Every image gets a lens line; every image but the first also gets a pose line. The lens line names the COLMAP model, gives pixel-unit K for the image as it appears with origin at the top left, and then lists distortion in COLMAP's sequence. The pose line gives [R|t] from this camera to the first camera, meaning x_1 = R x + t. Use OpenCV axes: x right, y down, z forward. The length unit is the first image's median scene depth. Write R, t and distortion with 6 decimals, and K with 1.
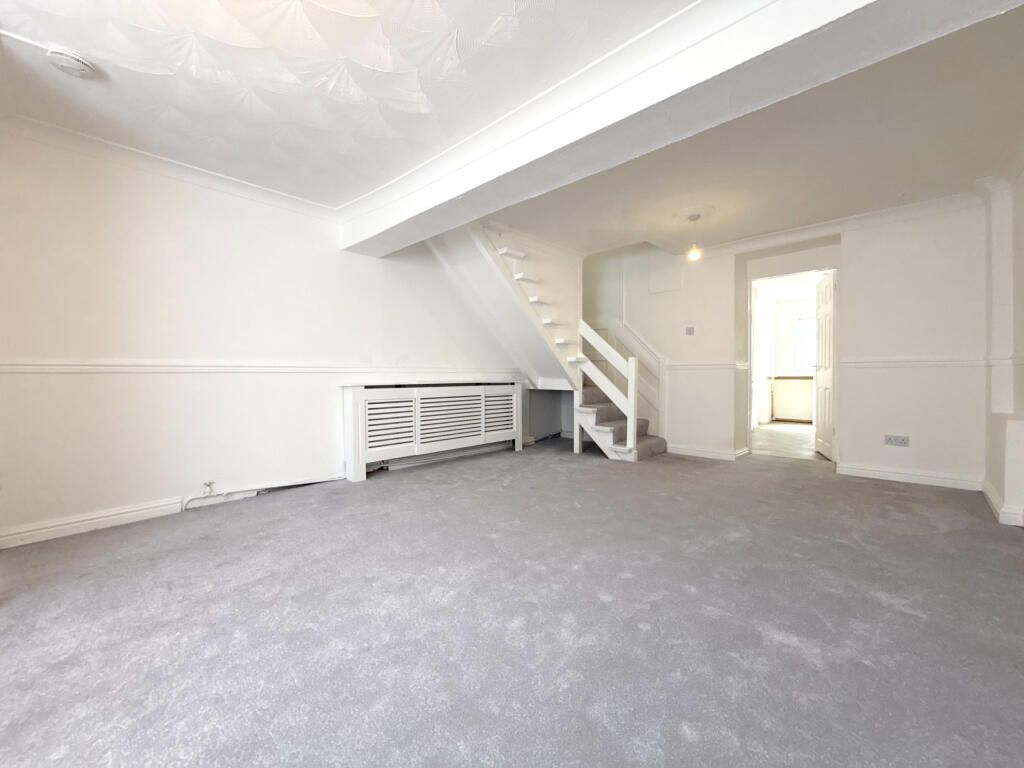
lens RADIAL K [[407.7, 0, 508.7], [0, 407.7, 383.2], [0, 0, 1]] dist [0.001284, 0.000134]
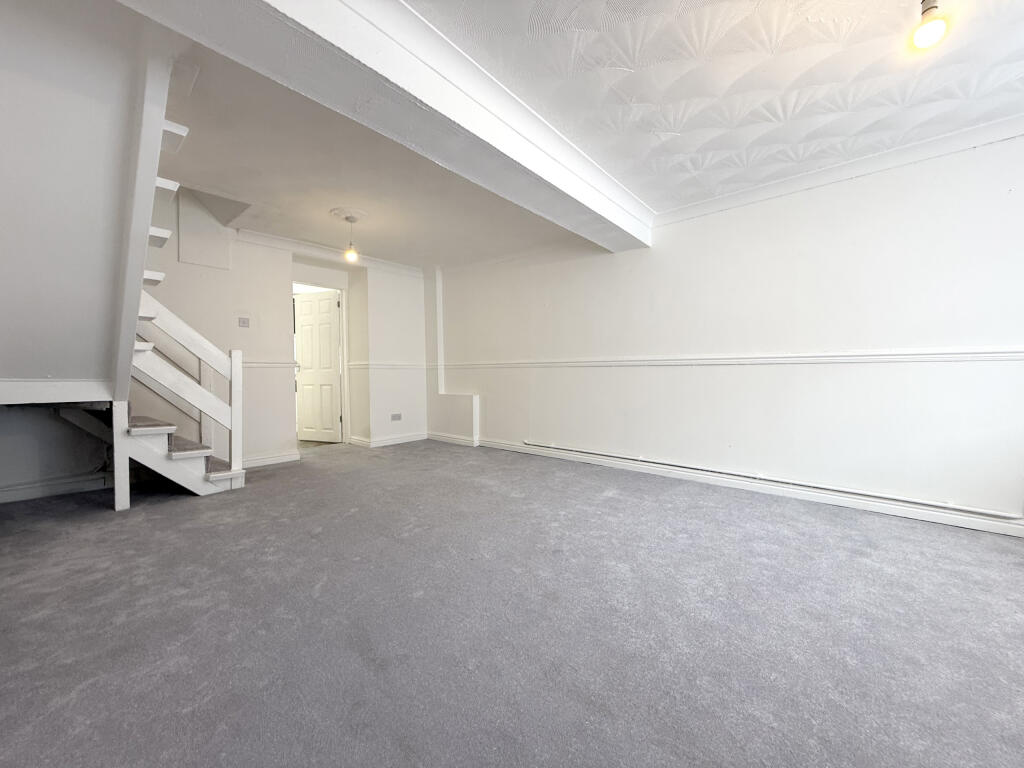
lens RADIAL K [[407.7, 0, 508.7], [0, 407.7, 383.2], [0, 0, 1]] dist [0.001284, 0.000134]
pose [[-0.058415, -0.021359, 0.998064, -0.535112], [0.017392, 0.999598, 0.022410, -0.011904], [-0.998141, 0.018667, -0.058020, 0.598306]]
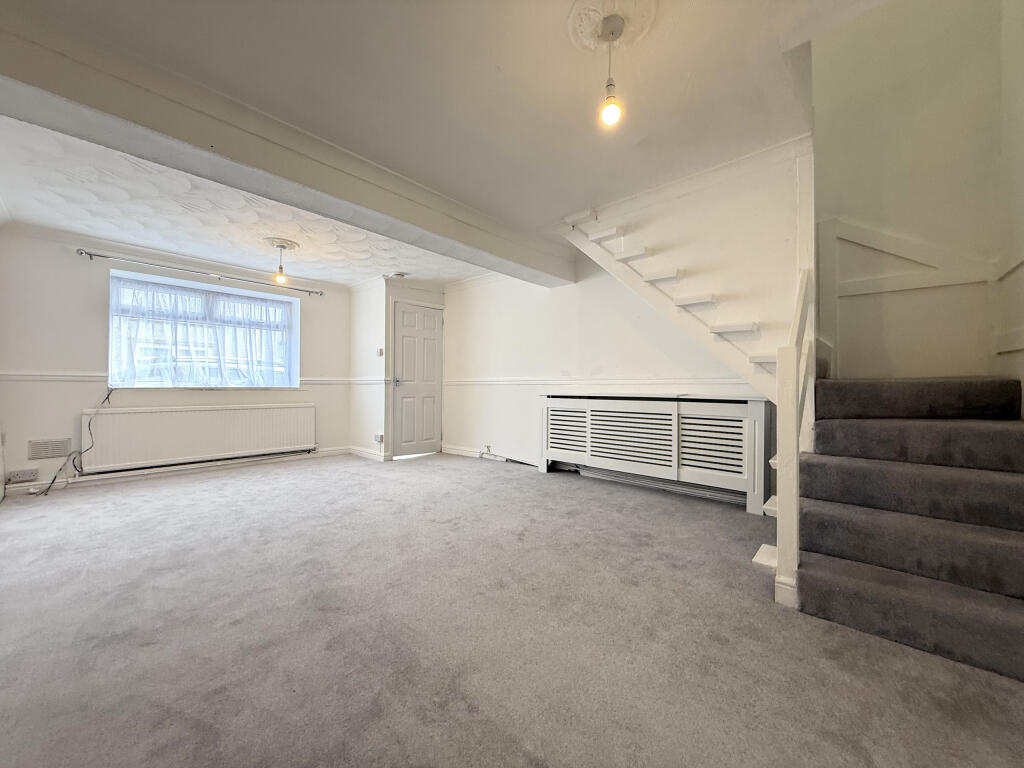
lens RADIAL K [[407.7, 0, 508.7], [0, 407.7, 383.2], [0, 0, 1]] dist [0.001284, 0.000134]
pose [[0.000260, -0.002434, -0.999997, 0.766520], [-0.021371, 0.999769, -0.002439, -0.021797], [0.999772, 0.021372, 0.000208, 0.779753]]
